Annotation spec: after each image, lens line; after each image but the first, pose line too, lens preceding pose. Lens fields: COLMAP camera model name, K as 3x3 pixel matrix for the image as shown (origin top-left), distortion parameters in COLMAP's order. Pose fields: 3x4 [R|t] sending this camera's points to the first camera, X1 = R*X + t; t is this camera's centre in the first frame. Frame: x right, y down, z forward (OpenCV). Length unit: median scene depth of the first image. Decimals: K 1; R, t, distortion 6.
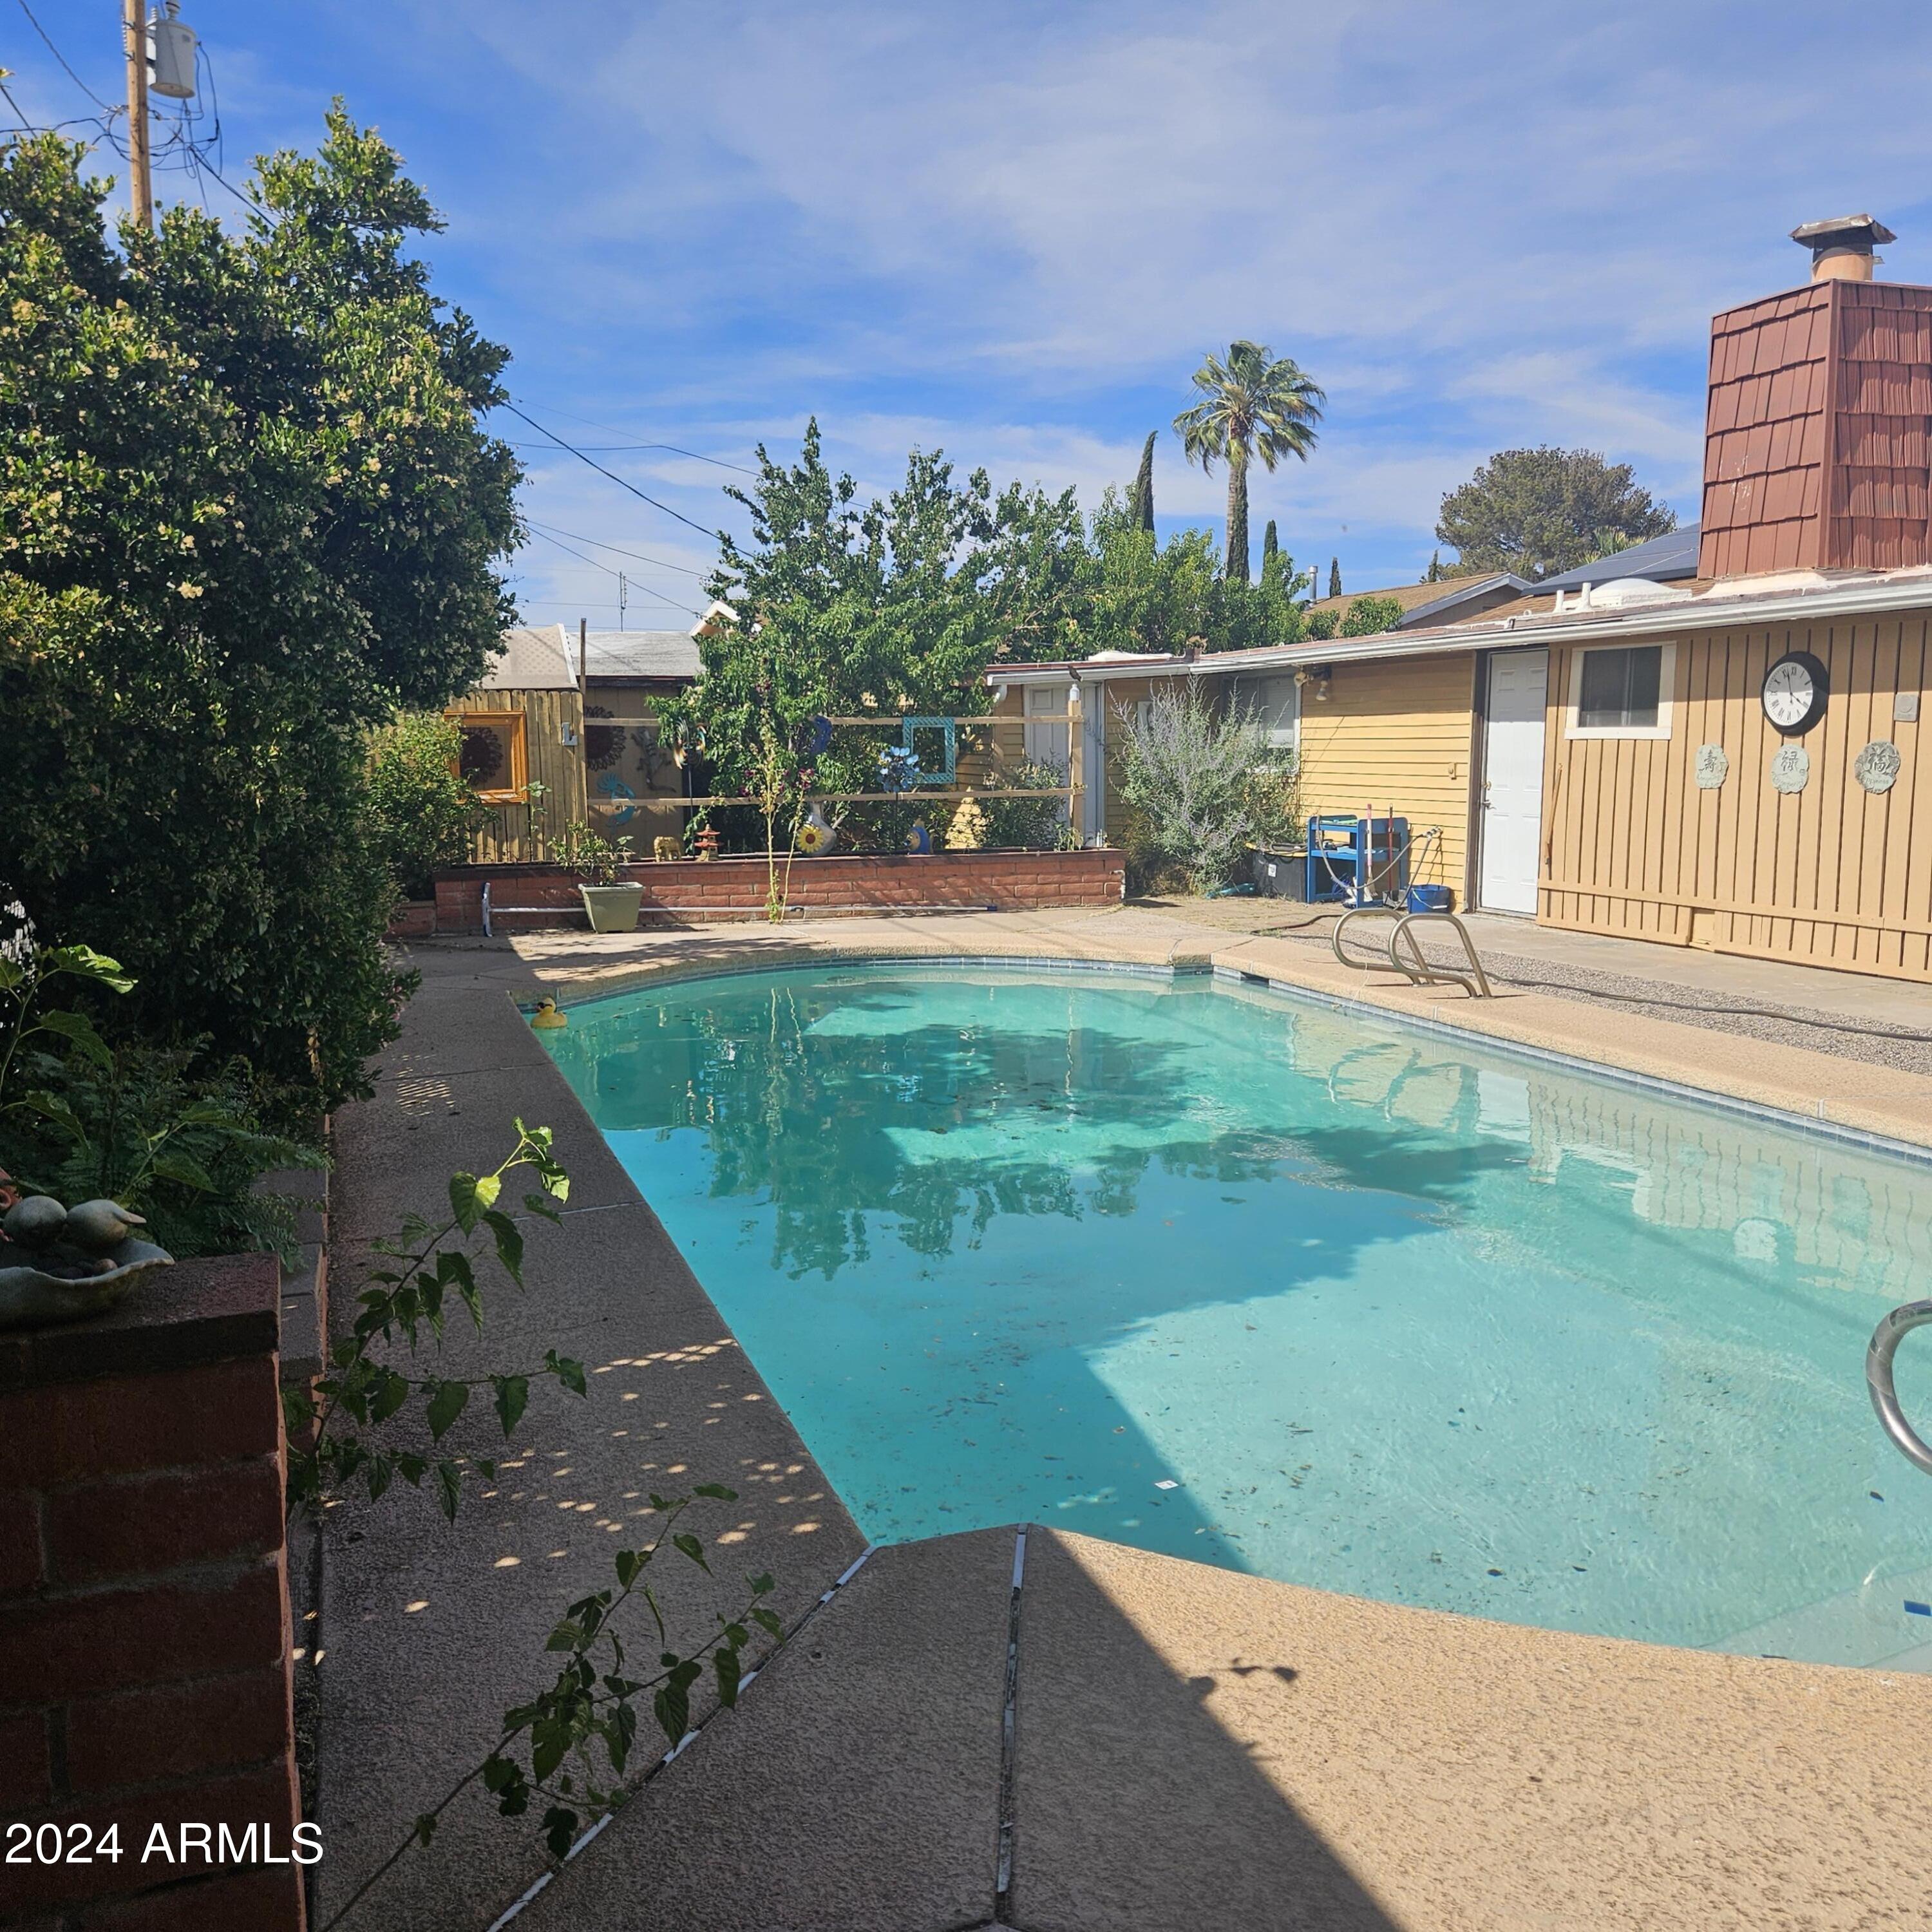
lens RADIAL K [[1719.0, 0, 919.7], [0, 1719.0, 918.2], [0, 0, 1]] dist [0.088318, -0.087841]
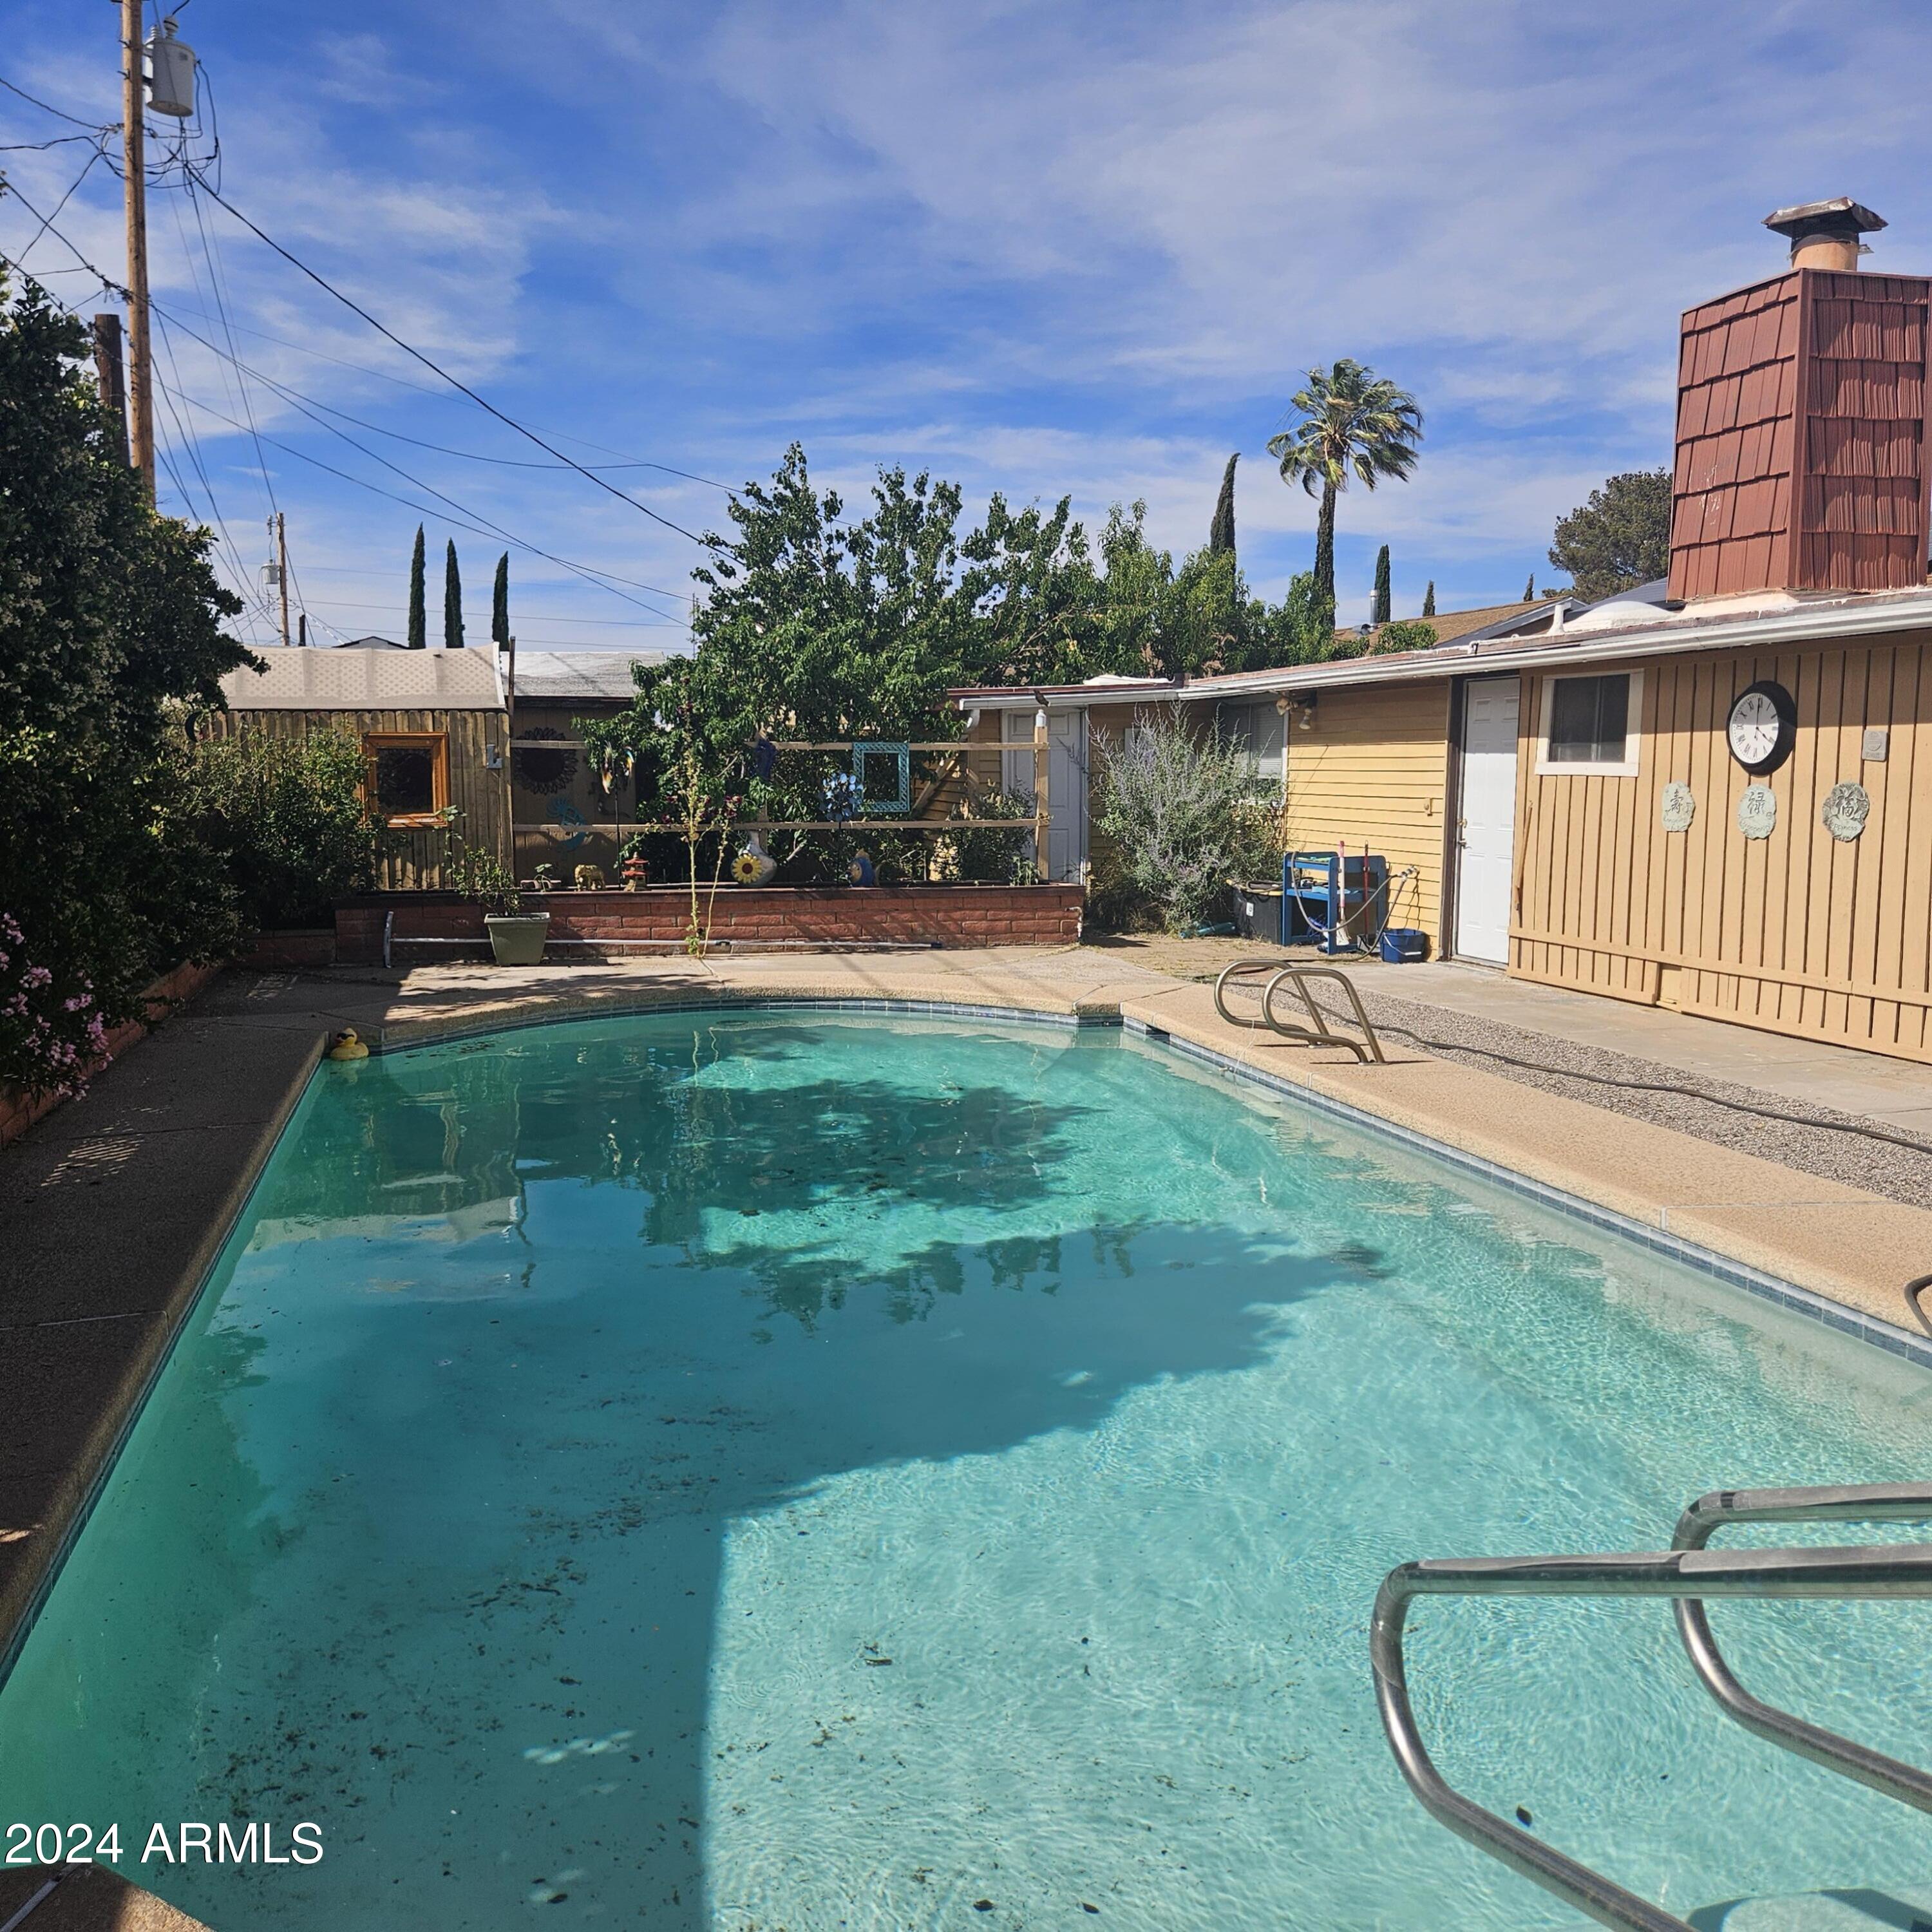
lens RADIAL K [[1719.0, 0, 924.4], [0, 1719.0, 893.8], [0, 0, 1]] dist [0.088318, -0.087841]
pose [[0.997664, 0.015576, -0.066513, 0.105601], [-0.017351, 0.999506, -0.026200, -0.009910], [0.066072, 0.027293, 0.997442, 0.064463]]
